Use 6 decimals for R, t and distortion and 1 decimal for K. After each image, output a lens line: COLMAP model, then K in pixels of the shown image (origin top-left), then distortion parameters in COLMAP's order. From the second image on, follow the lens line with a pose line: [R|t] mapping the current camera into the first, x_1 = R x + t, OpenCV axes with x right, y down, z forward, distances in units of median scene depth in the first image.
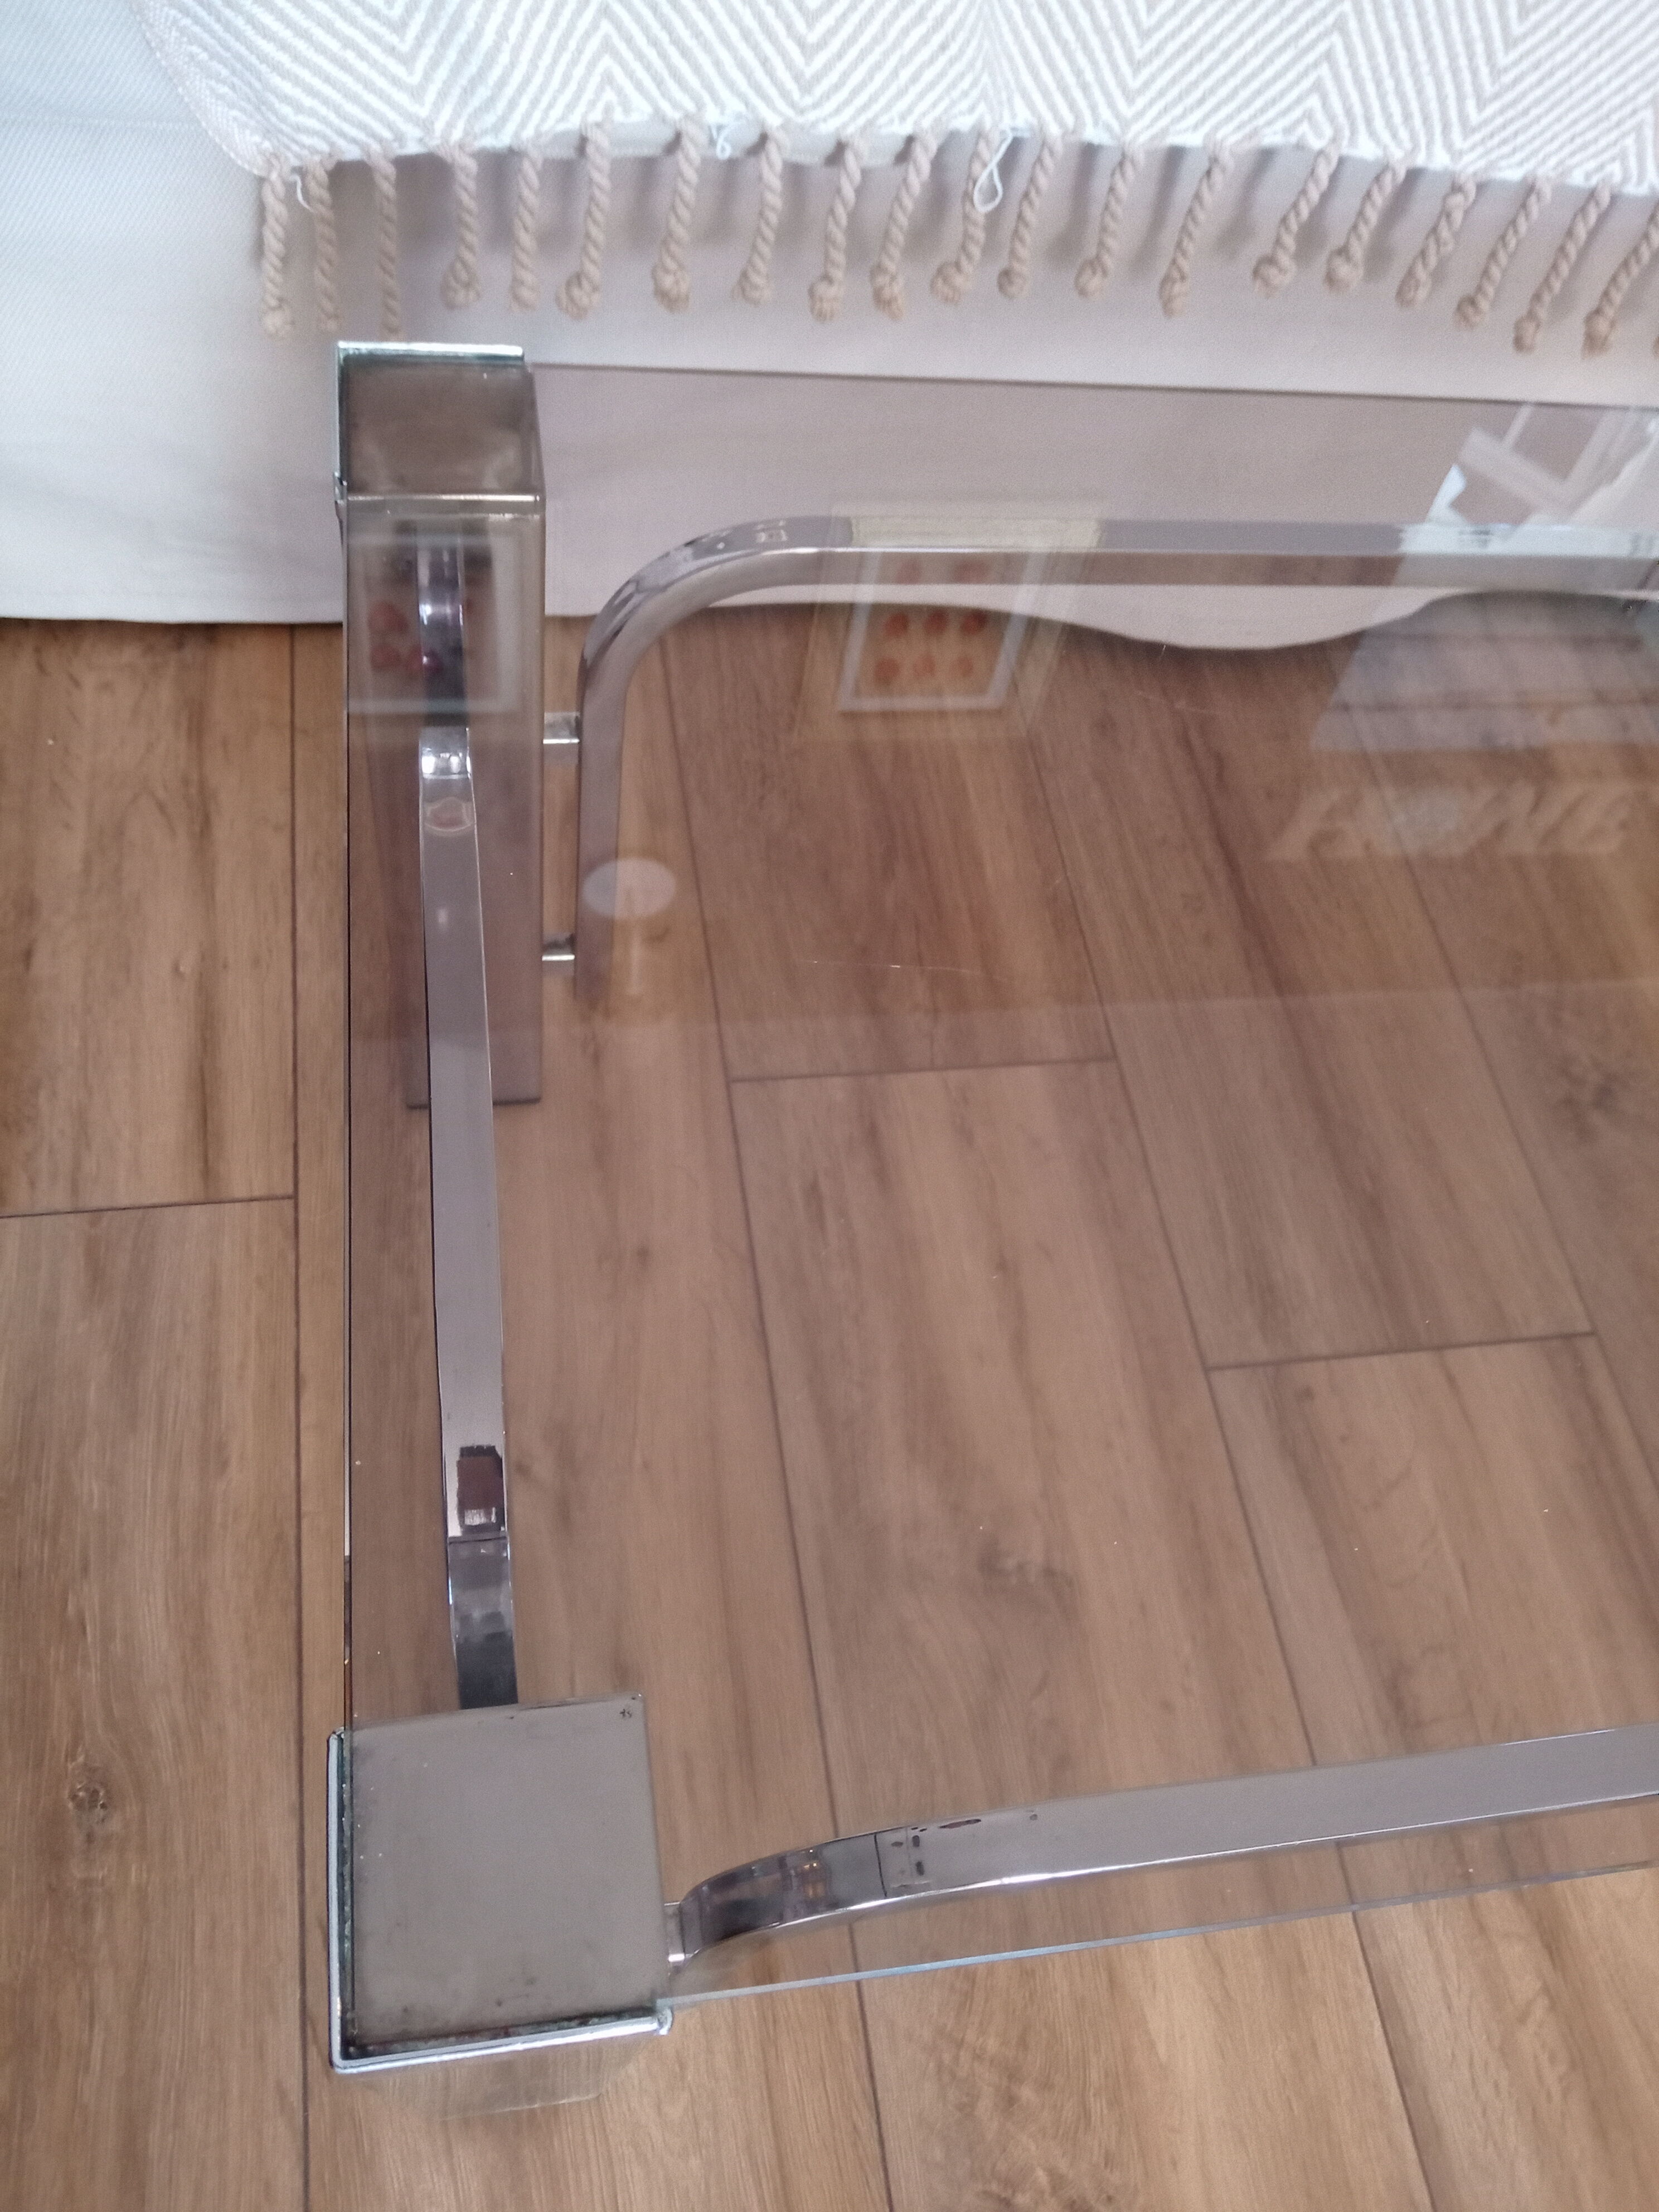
lens RADIAL K [[1779.8, 0, 799.9], [0, 1779.8, 1093.2], [0, 0, 1]] dist [-0.002560, -0.040994]
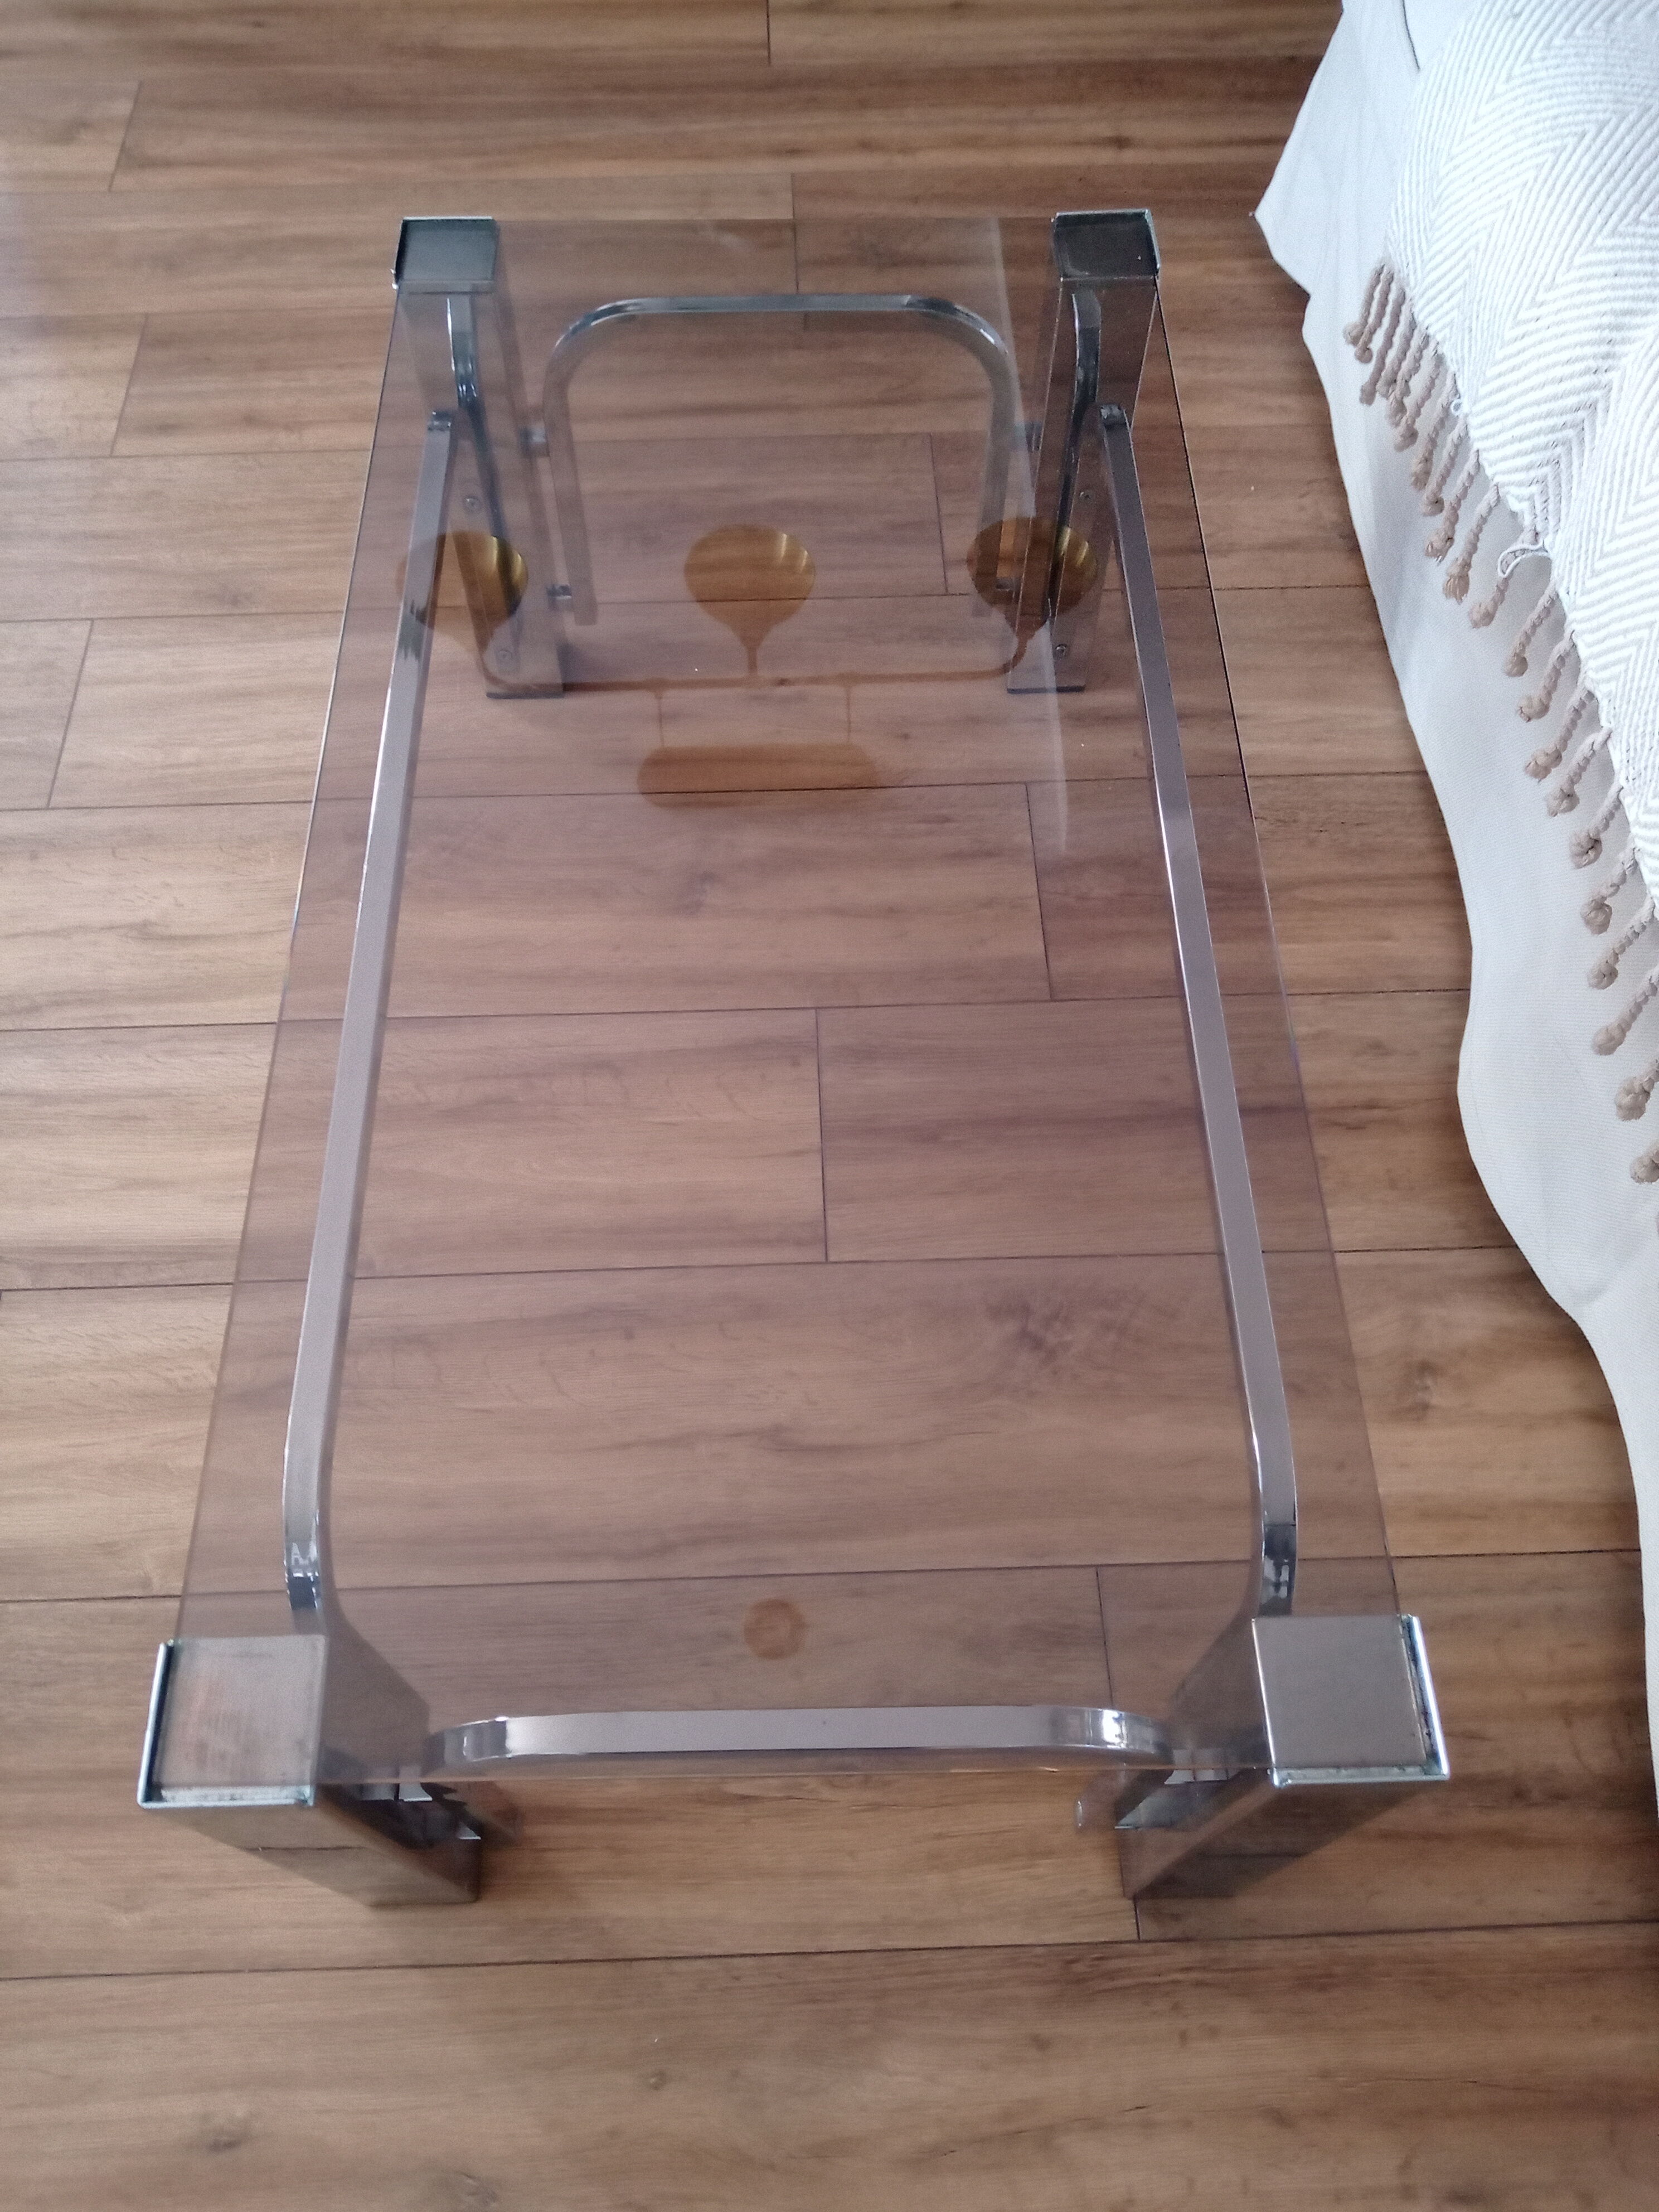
lens RADIAL K [[1749.2, 0, 806.2], [0, 1749.2, 1101.6], [0, 0, 1]] dist [0.048495, -0.129163]
pose [[-0.117909, 0.778960, -0.615889, 1.332810], [-0.857155, 0.233313, 0.459185, -0.559887], [0.501381, 0.582054, 0.640179, 0.072169]]
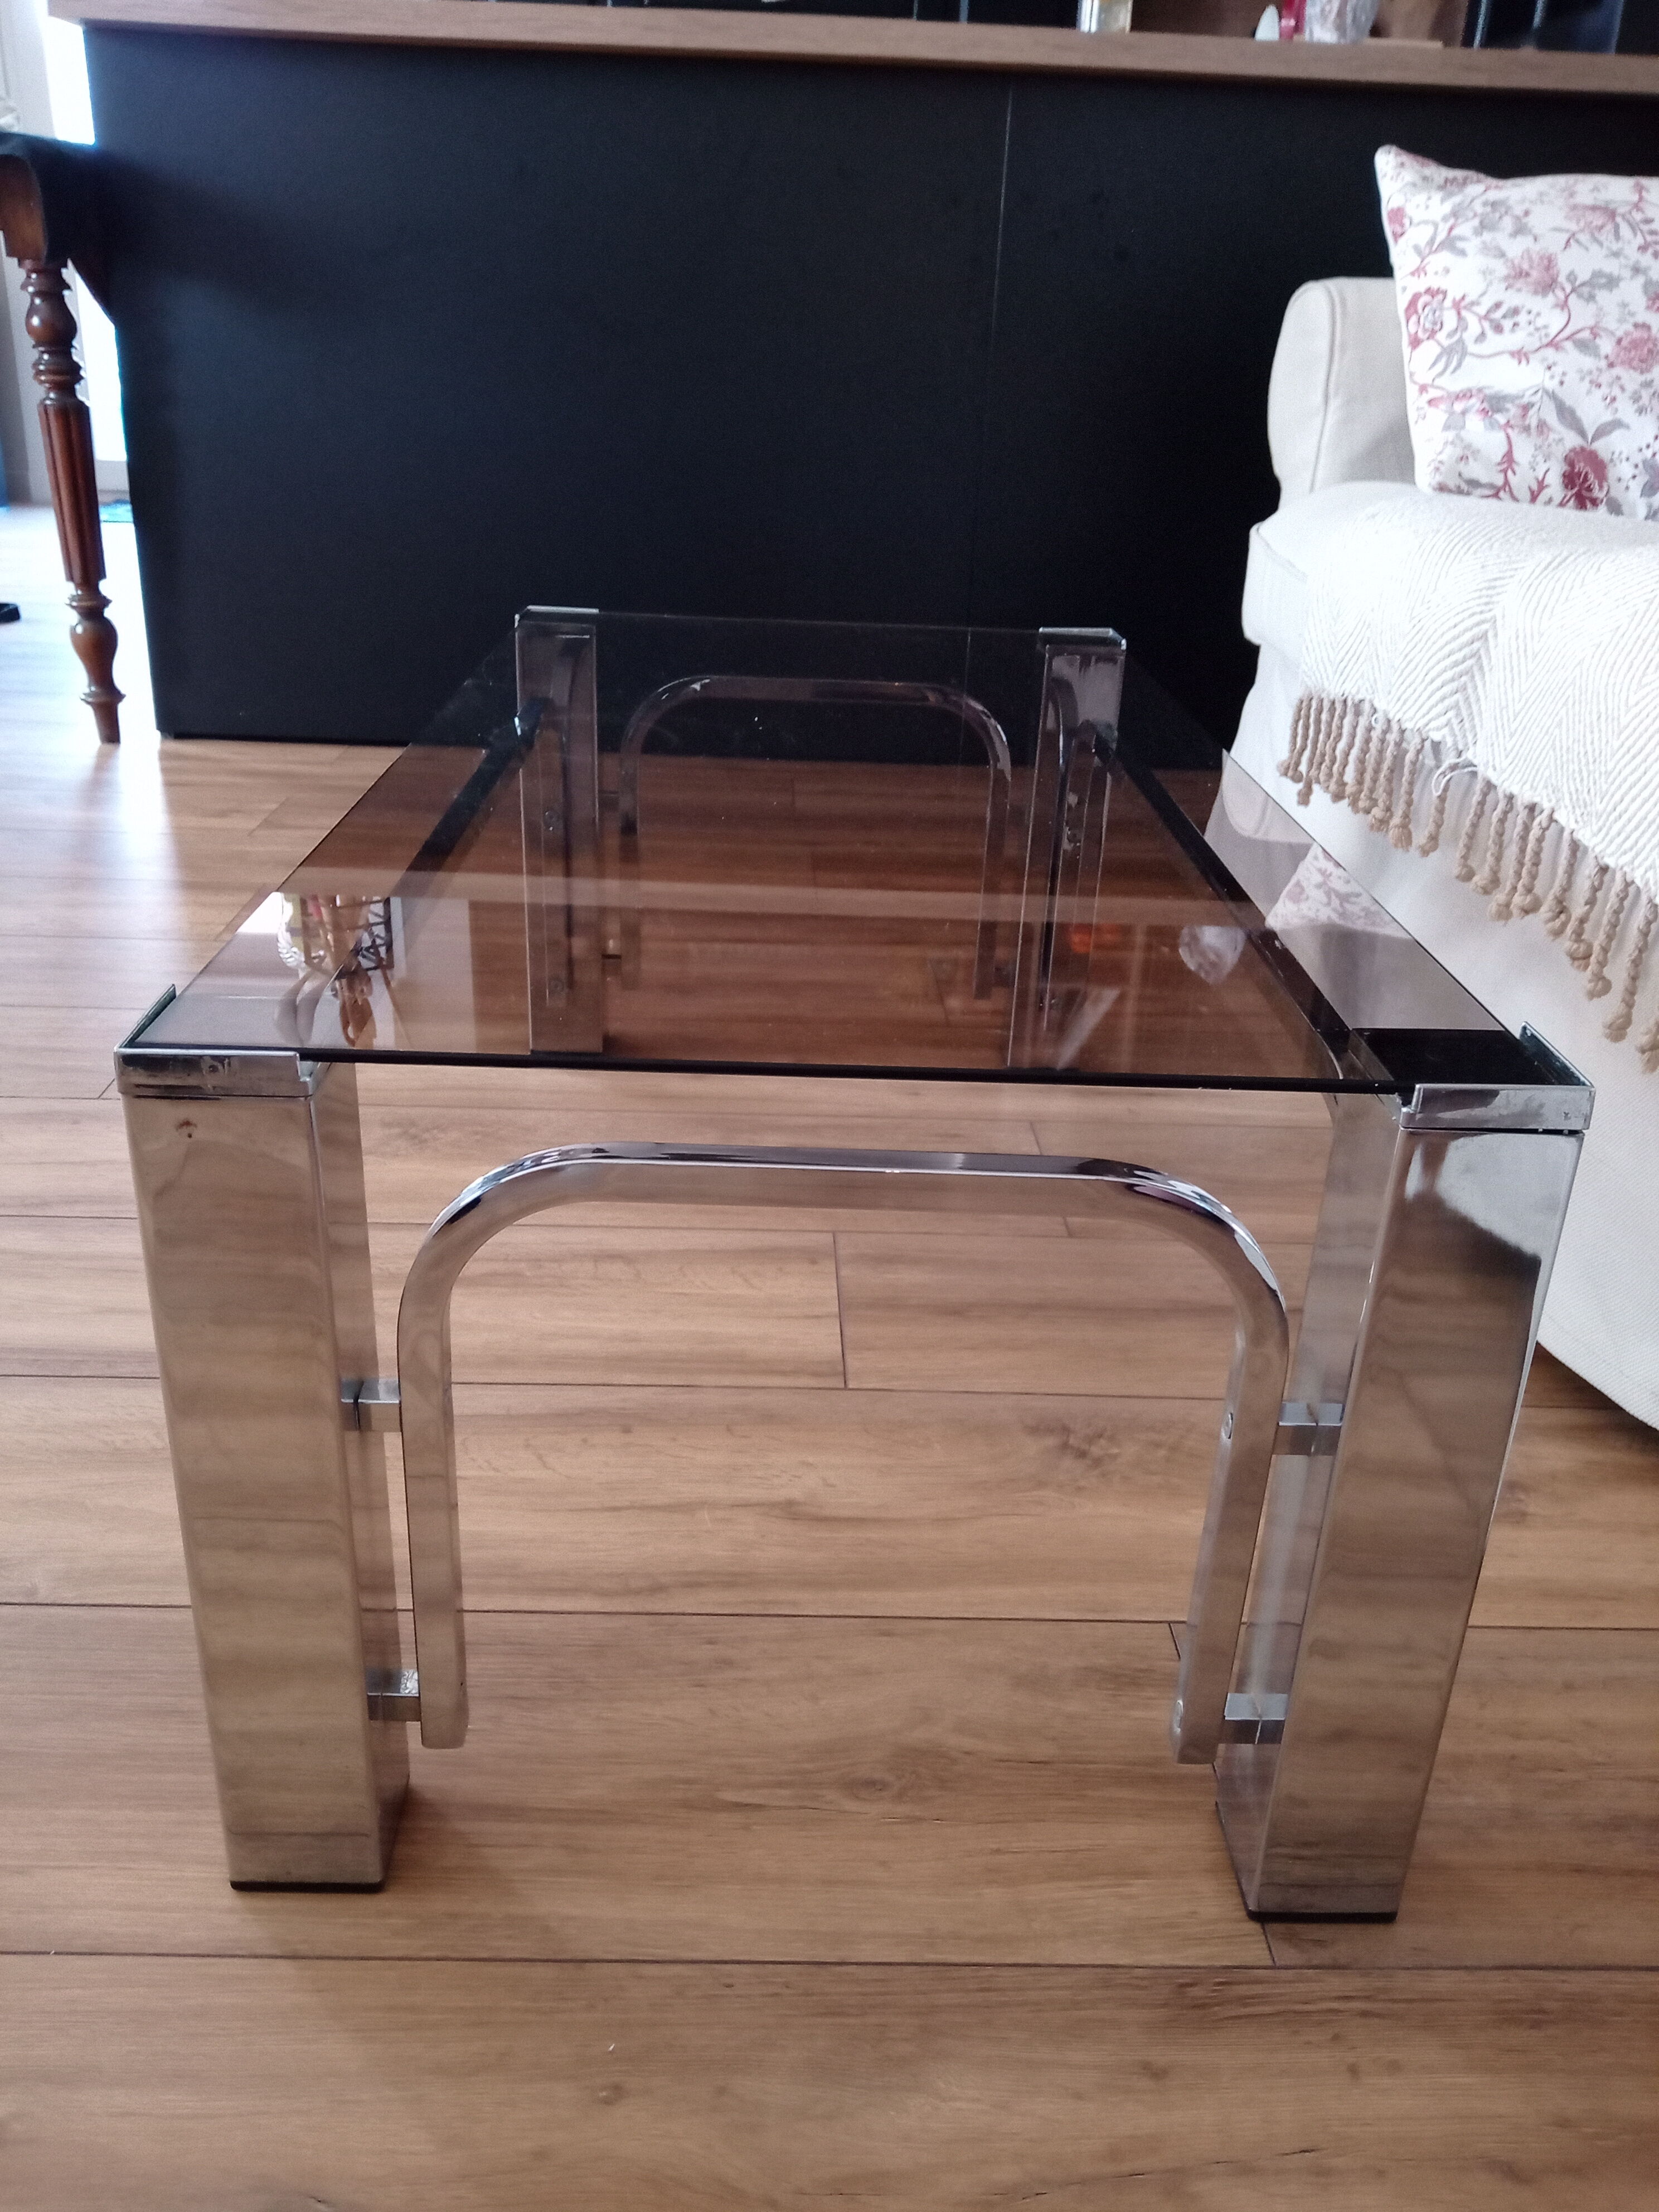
lens RADIAL K [[1779.8, 0, 799.9], [0, 1779.8, 1093.2], [0, 0, 1]] dist [-0.002560, -0.040994]
pose [[-0.124205, 0.261838, -0.957086, 1.800938], [-0.876194, 0.423736, 0.229633, -0.238434], [0.465679, 0.867115, 0.176791, 0.662032]]
